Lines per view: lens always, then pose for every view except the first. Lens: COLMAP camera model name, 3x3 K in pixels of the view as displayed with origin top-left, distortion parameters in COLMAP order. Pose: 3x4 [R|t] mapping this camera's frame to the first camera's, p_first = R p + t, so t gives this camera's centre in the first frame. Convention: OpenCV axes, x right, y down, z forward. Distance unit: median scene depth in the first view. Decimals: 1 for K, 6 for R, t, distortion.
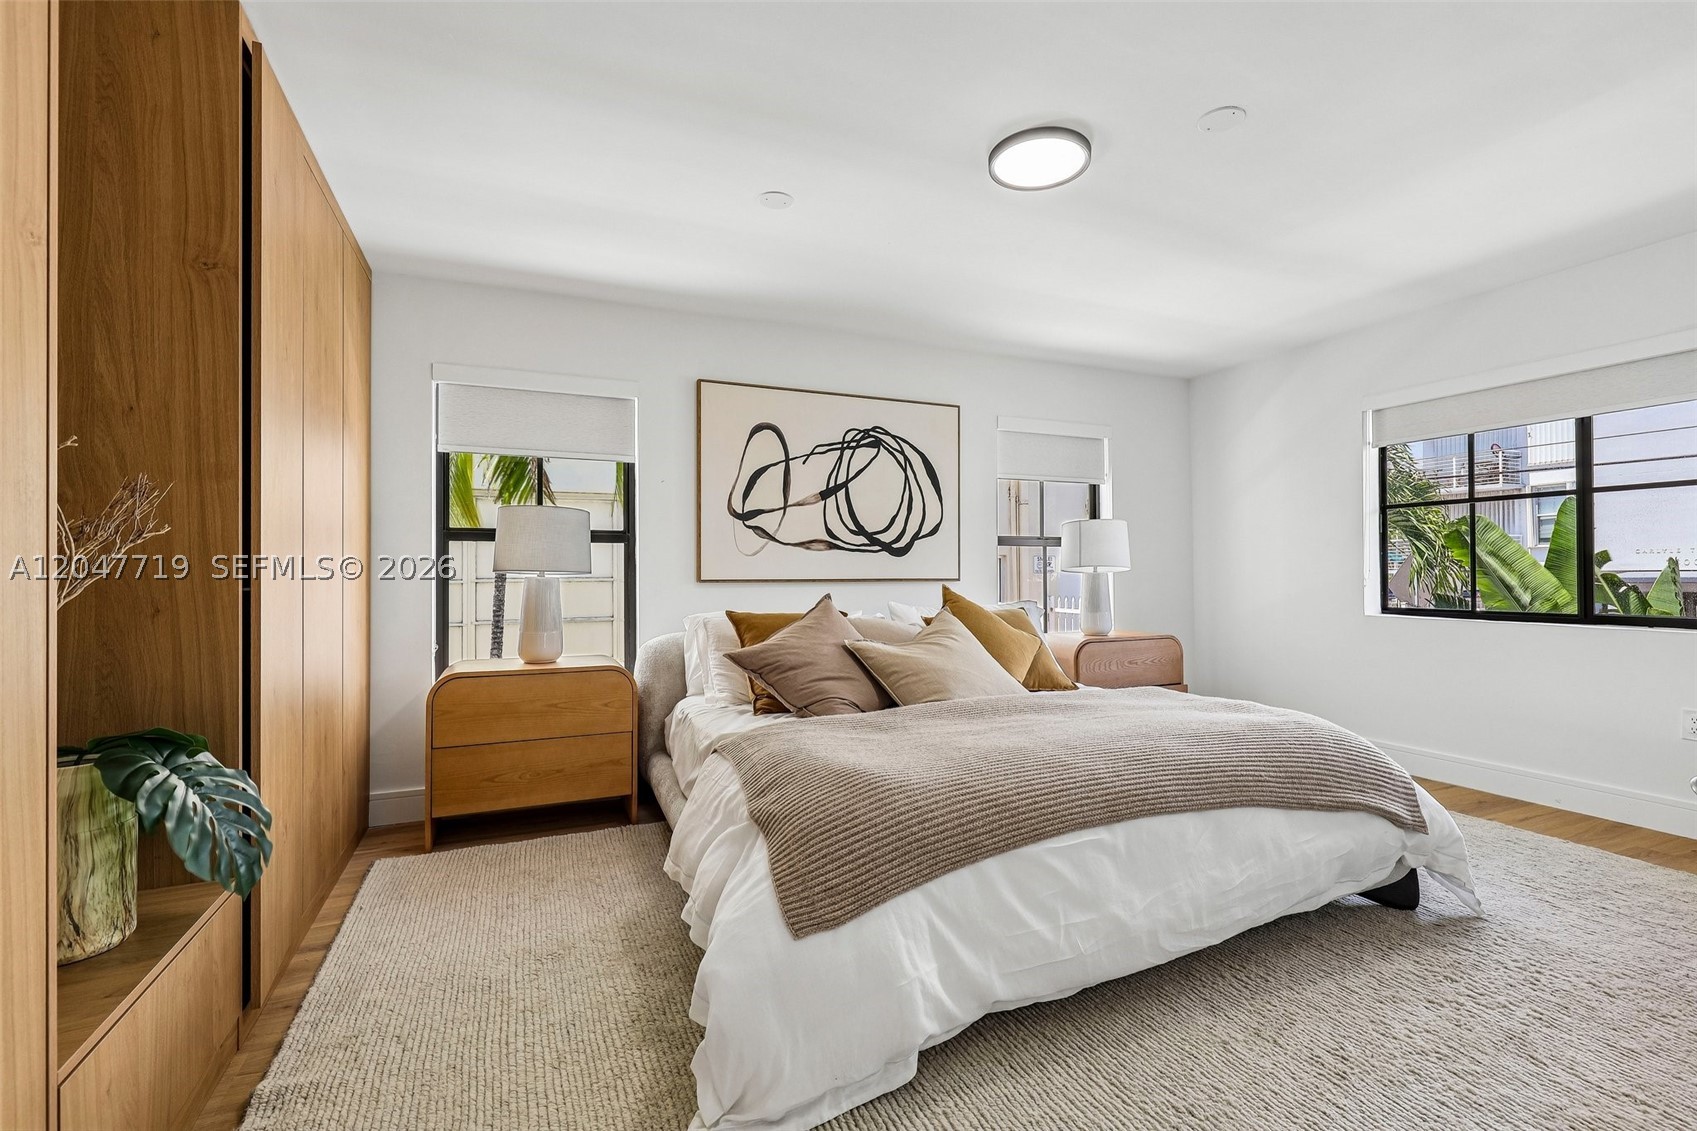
lens RADIAL K [[755.1, 0, 857.6], [0, 755.1, 563.0], [0, 0, 1]] dist [-0.002361, -0.000421]
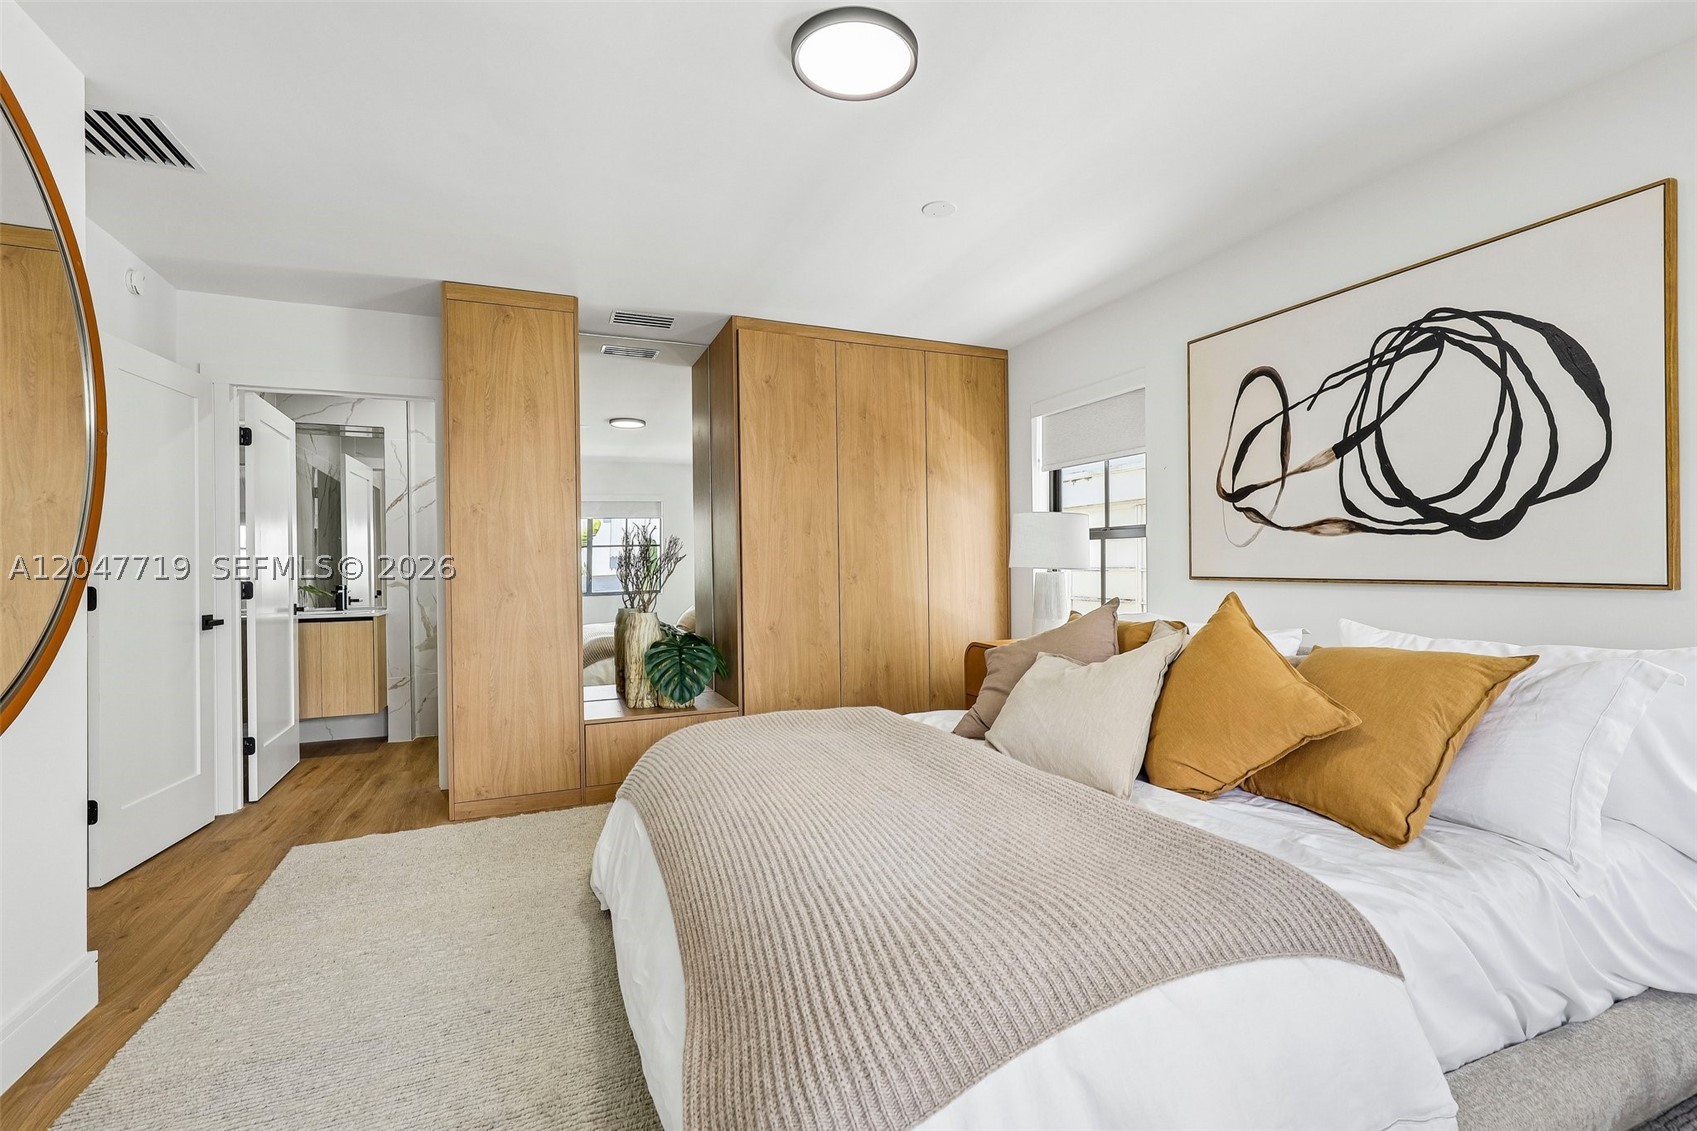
lens RADIAL K [[755.1, 0, 851.2], [0, 755.1, 570.6], [0, 0, 1]] dist [-0.002361, -0.000421]
pose [[-0.007424, 0.012809, -0.999890, 0.605625], [0.028284, 0.999521, 0.012594, -0.005727], [0.999572, -0.028188, -0.007783, 0.574393]]
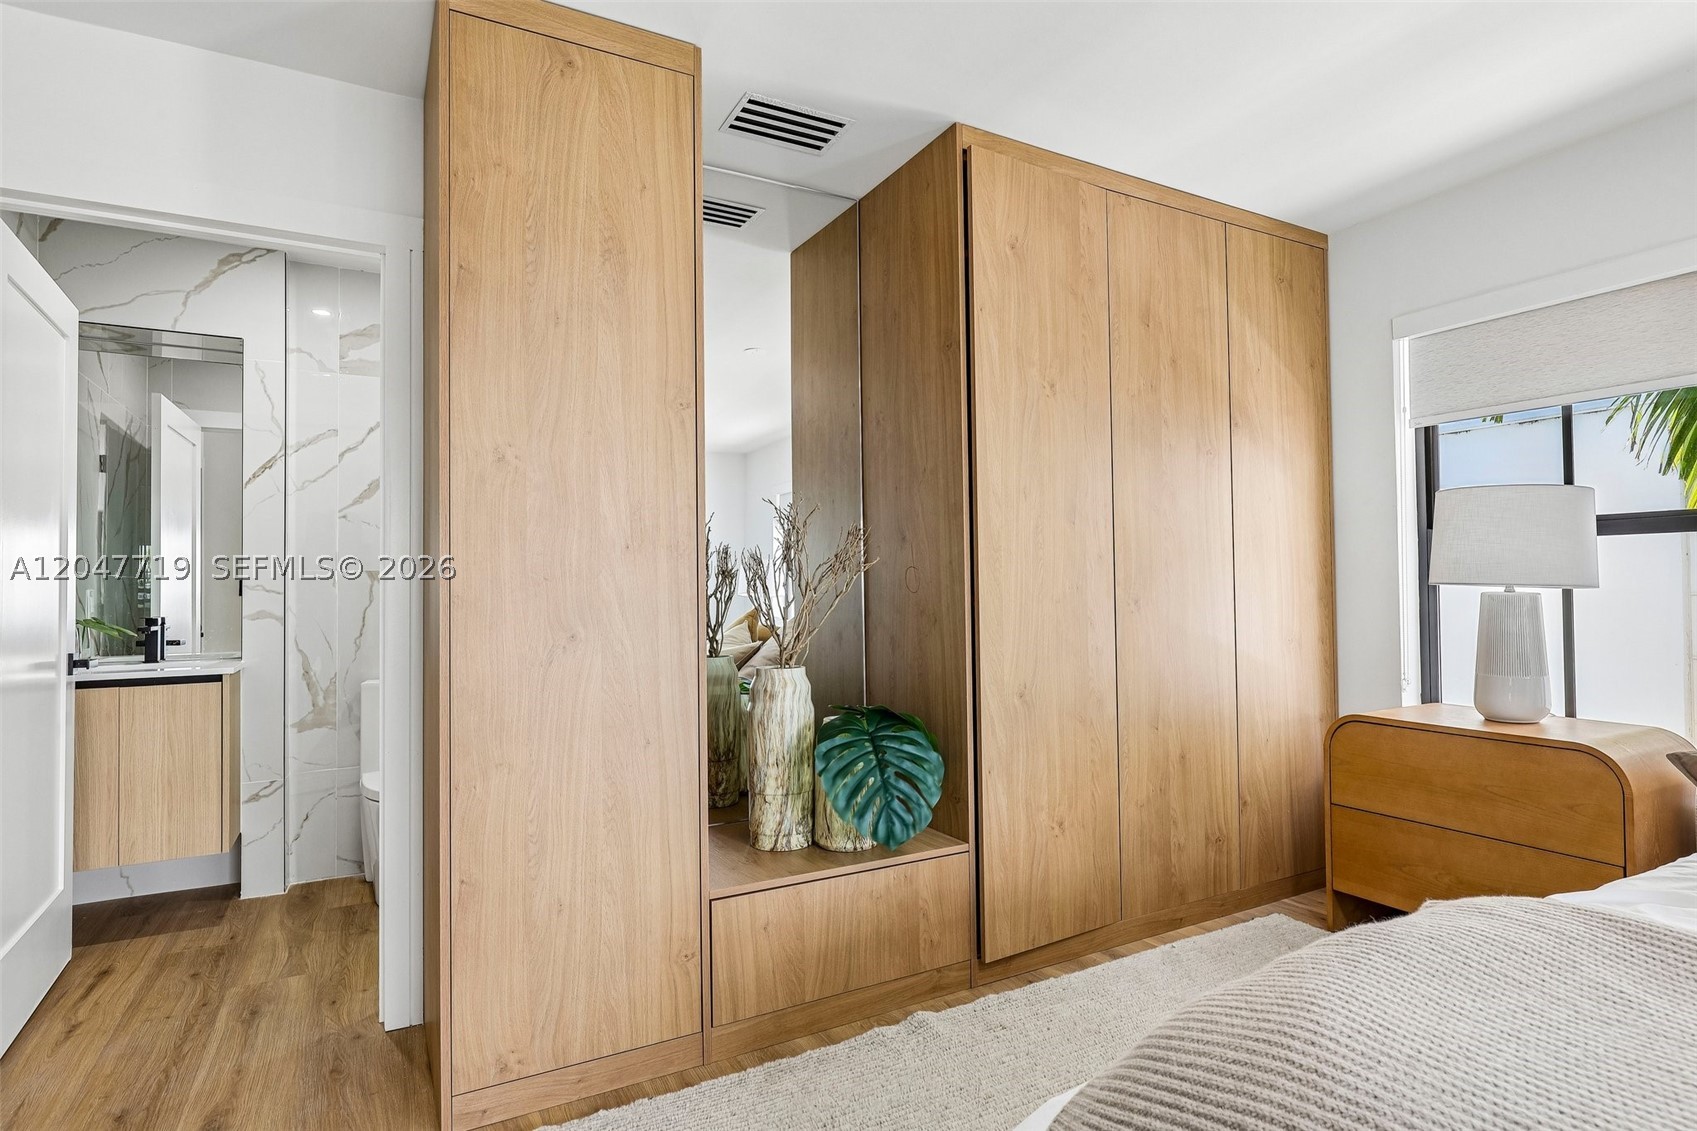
lens RADIAL K [[885.8, 0, 847.2], [0, 885.8, 573.0], [0, 0, 1]] dist [-0.000780, -0.001213]
pose [[0.093148, -0.015184, -0.995536, 0.238662], [0.026623, 0.999564, -0.012754, -0.003205], [0.995296, -0.025316, 0.093512, 0.280547]]
